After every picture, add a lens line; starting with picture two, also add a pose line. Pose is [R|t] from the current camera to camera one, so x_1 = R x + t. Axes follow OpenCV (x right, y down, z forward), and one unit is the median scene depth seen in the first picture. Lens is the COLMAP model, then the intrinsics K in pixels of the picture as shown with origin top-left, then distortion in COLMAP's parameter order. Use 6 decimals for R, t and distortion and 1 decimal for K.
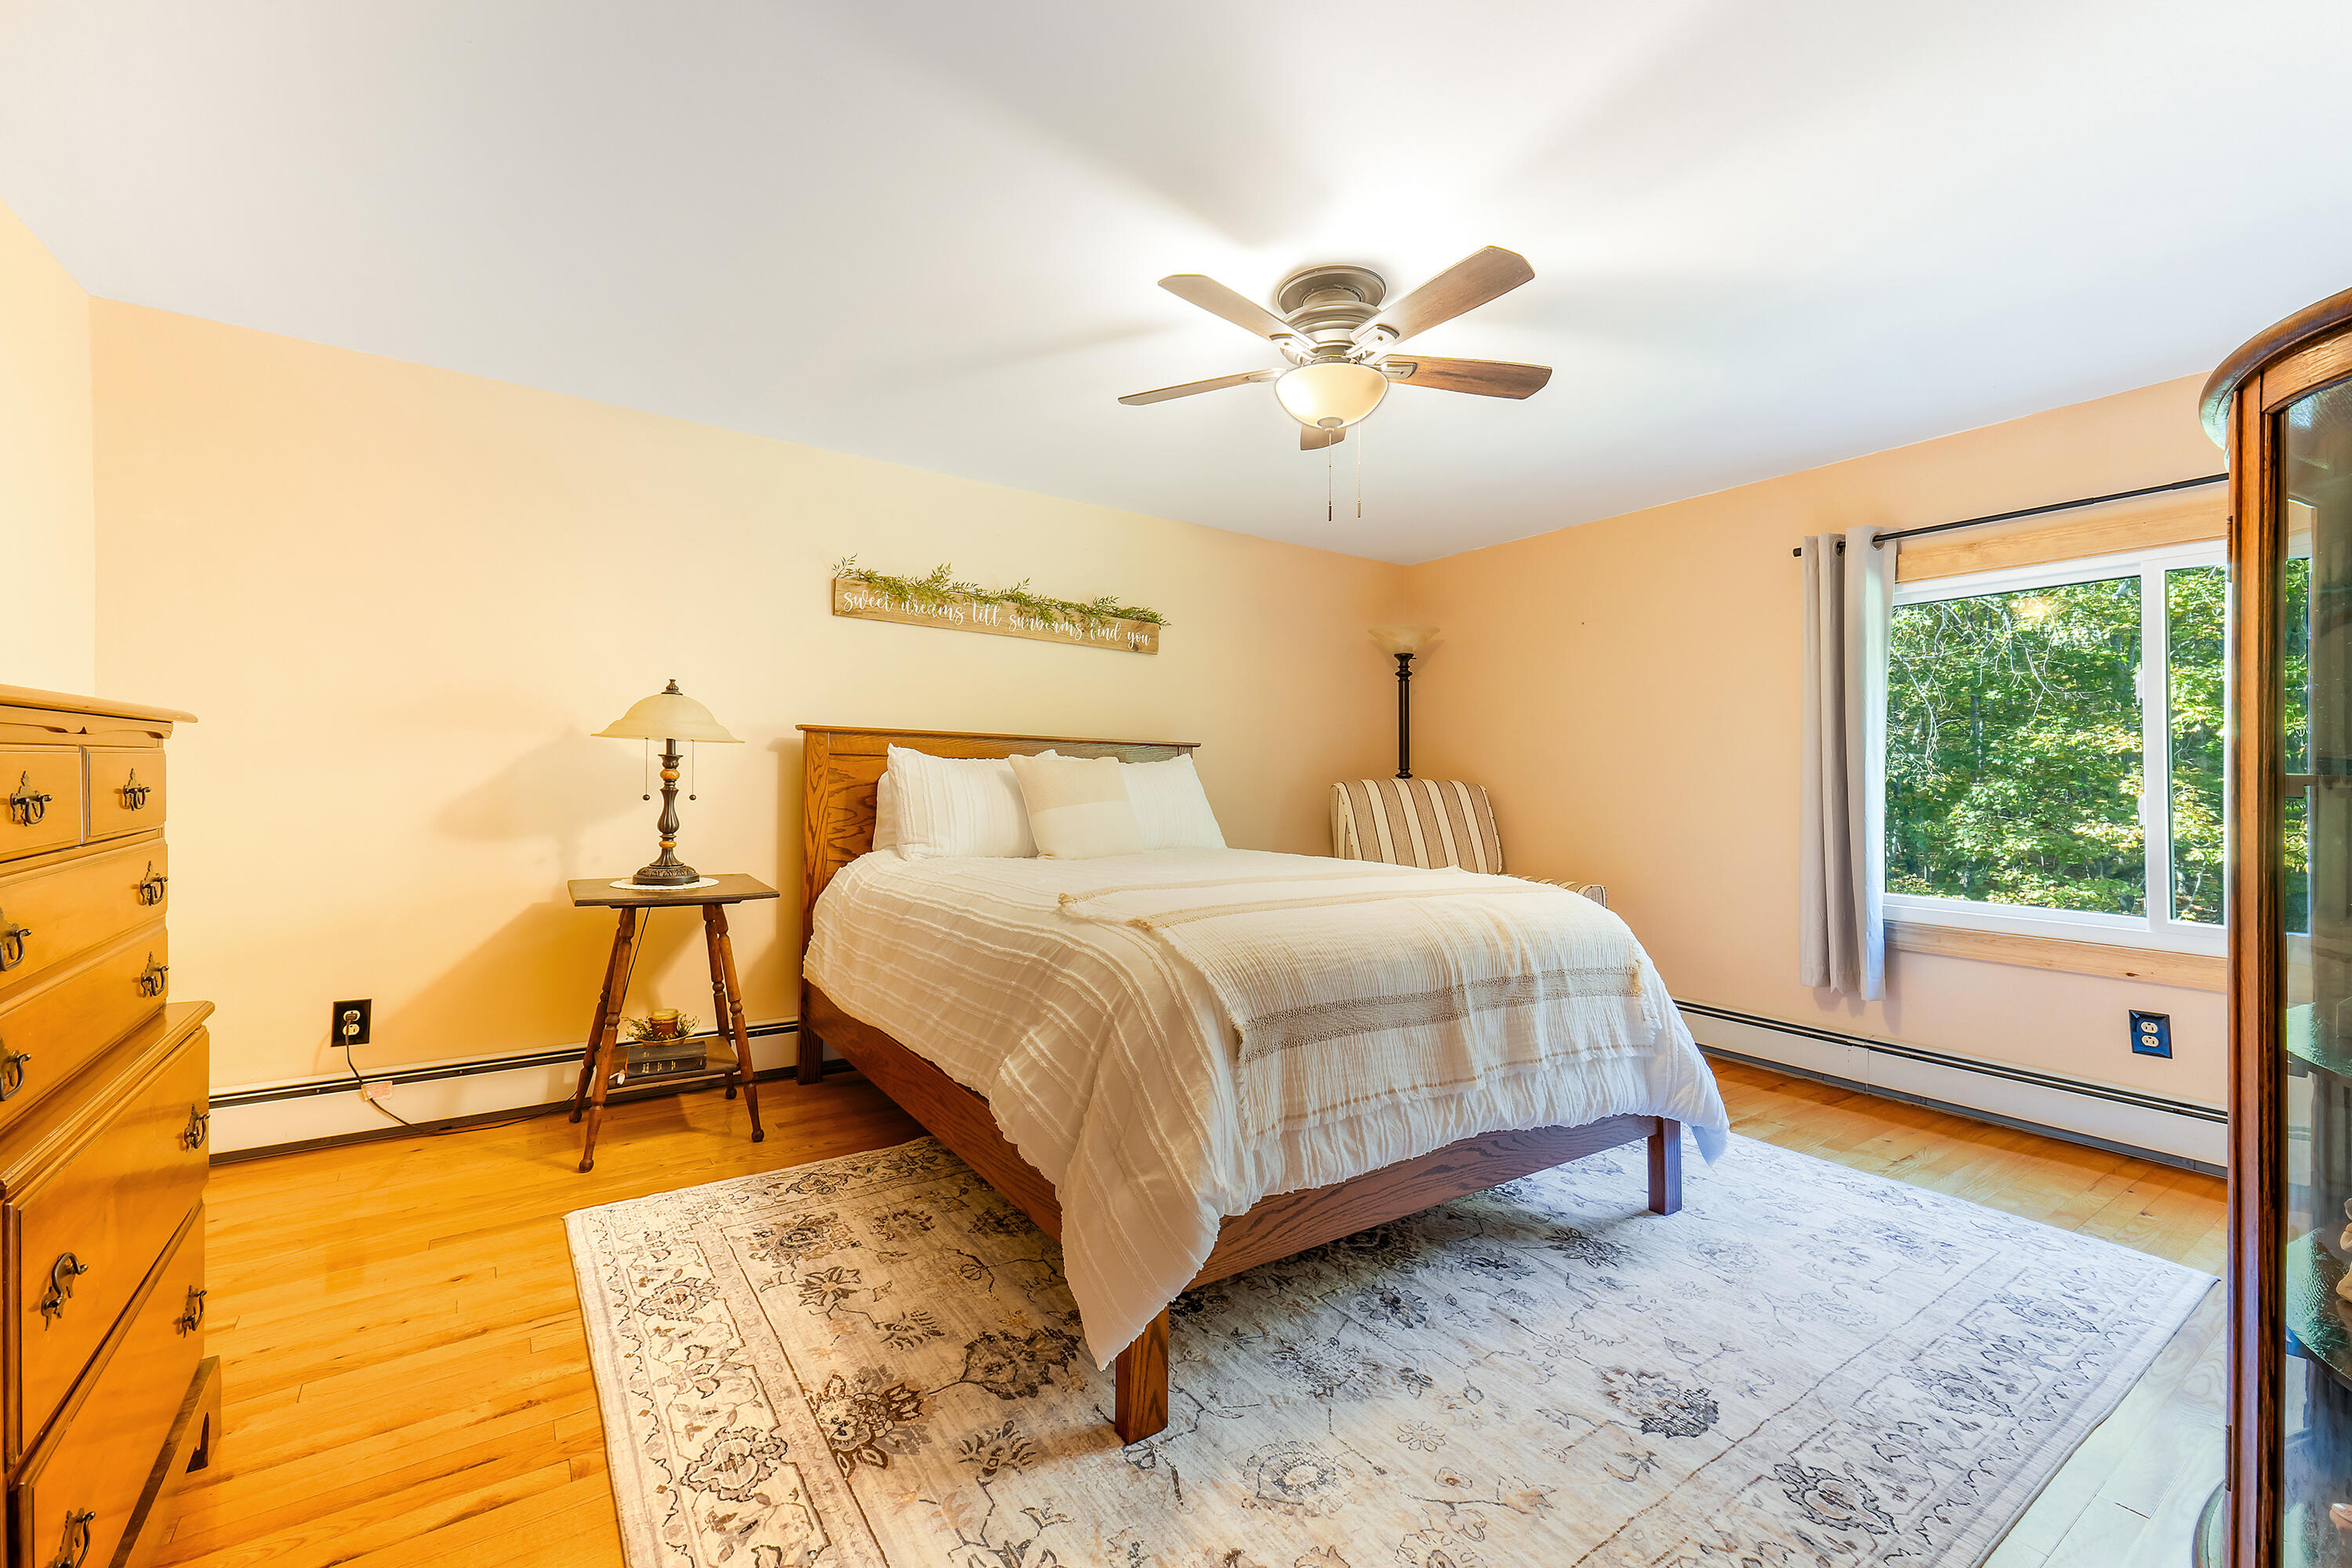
lens RADIAL K [[919.5, 0, 1167.4], [0, 919.5, 758.2], [0, 0, 1]] dist [-0.000600, -0.000355]
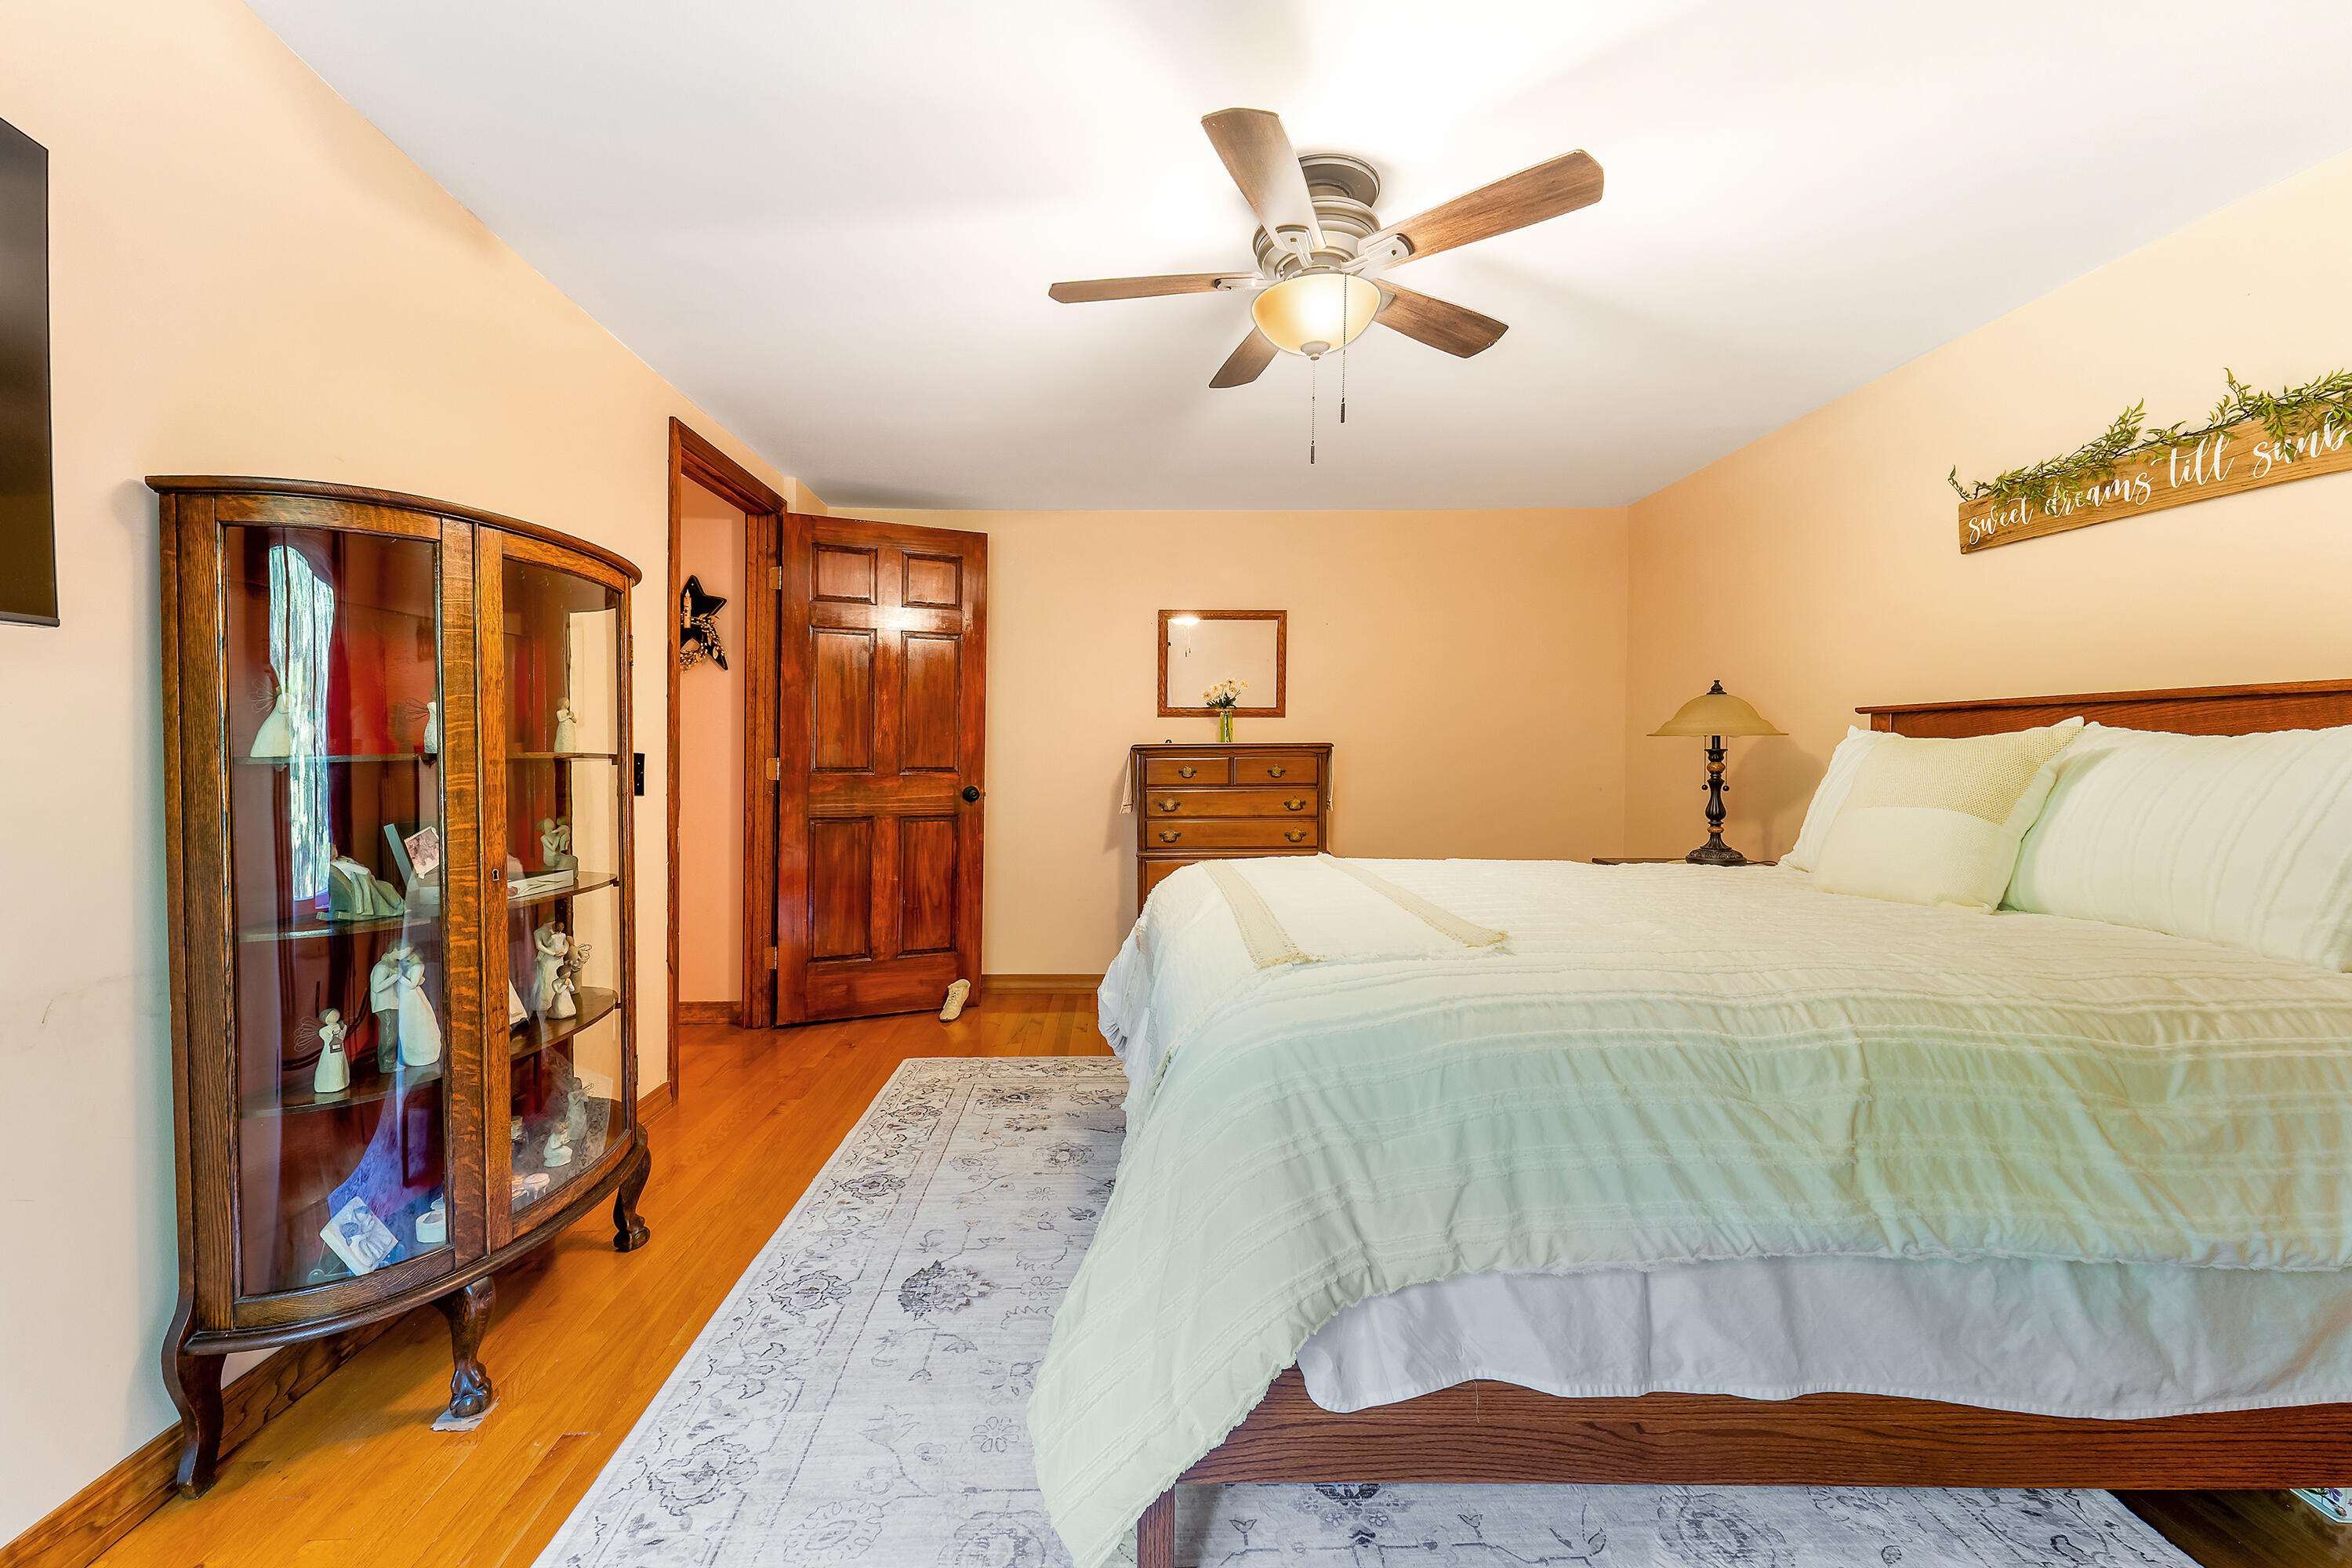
lens RADIAL K [[1000.0, 0, 1170.1], [0, 1000.0, 771.8], [0, 0, 1]] dist [0.053115, -0.011562]
pose [[-0.514657, -0.005802, -0.857377, 0.839656], [0.003872, 0.999951, -0.009092, 0.032039], [0.857387, -0.007999, -0.514609, 1.076338]]
